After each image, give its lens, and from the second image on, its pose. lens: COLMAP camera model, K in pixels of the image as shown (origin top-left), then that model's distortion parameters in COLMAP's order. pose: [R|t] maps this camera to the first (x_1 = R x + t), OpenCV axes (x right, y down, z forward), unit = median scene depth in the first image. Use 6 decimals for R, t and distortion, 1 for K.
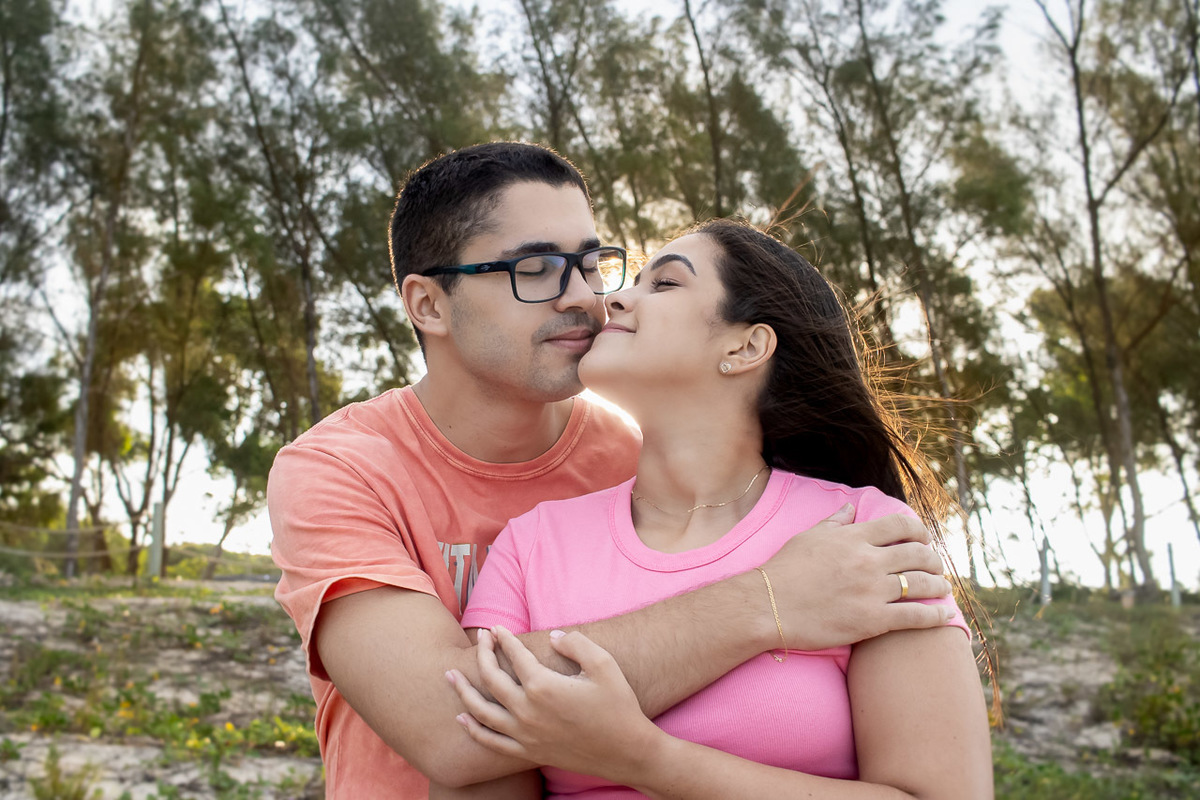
lens RADIAL K [[1439.1, 0, 601.4], [0, 1439.1, 375.5], [0, 0, 1]] dist [-0.112362, 0.081843]
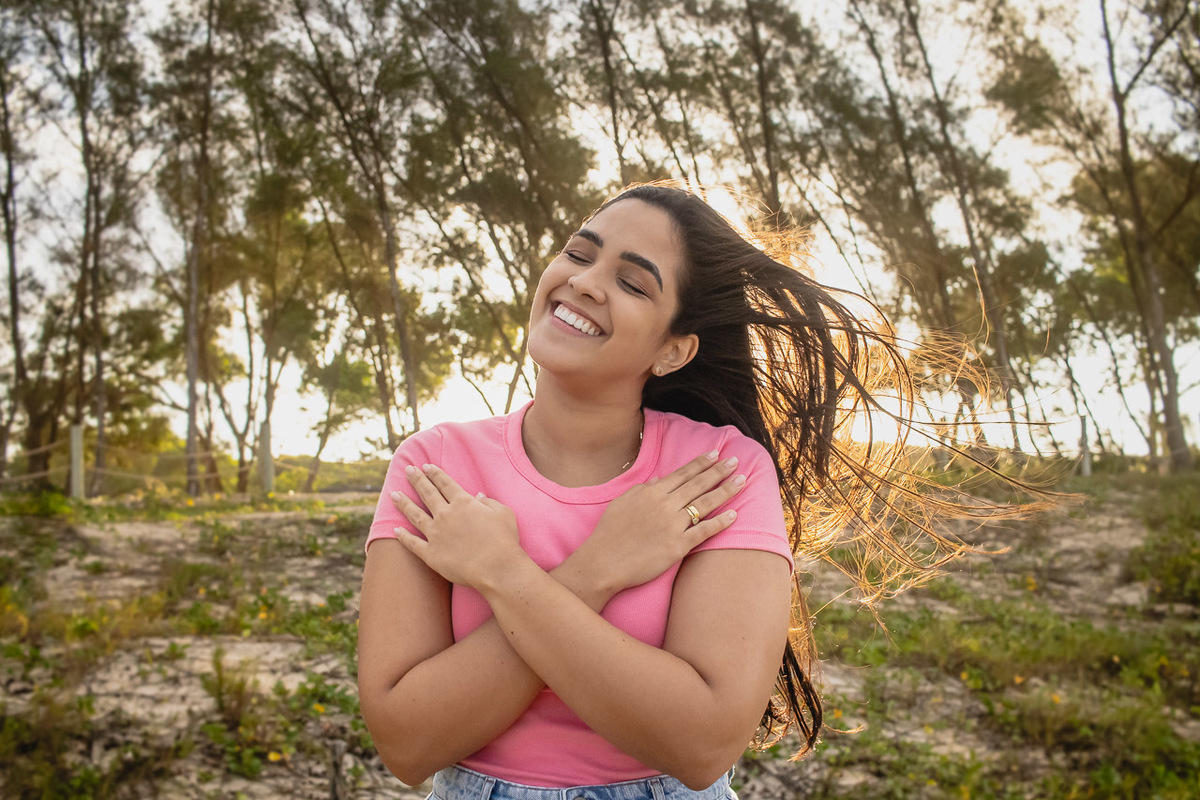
lens RADIAL K [[1439.1, 0, 601.4], [0, 1439.1, 375.5], [0, 0, 1]] dist [-0.112362, 0.081843]
pose [[0.997475, -0.053280, -0.046952, 0.000930], [0.056888, 0.995235, 0.079189, -0.022651], [0.042509, -0.081660, 0.995753, -0.090682]]
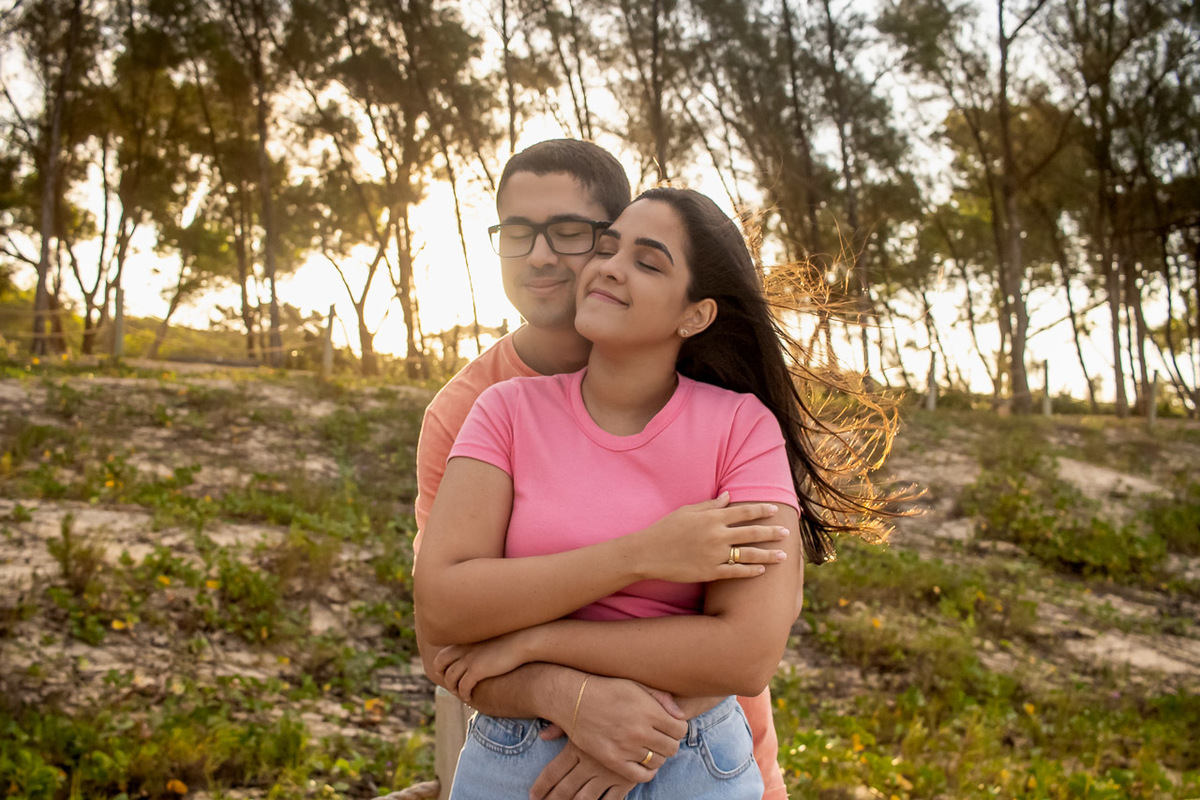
lens RADIAL K [[1481.0, 0, 616.2], [0, 1481.0, 380.7], [0, 0, 1]] dist [-0.119217, 0.072803]
pose [[0.997394, 0.036511, 0.062222, -0.003784], [-0.046053, 0.986110, 0.159582, -0.036293], [-0.055531, -0.162031, 0.985222, -0.124543]]
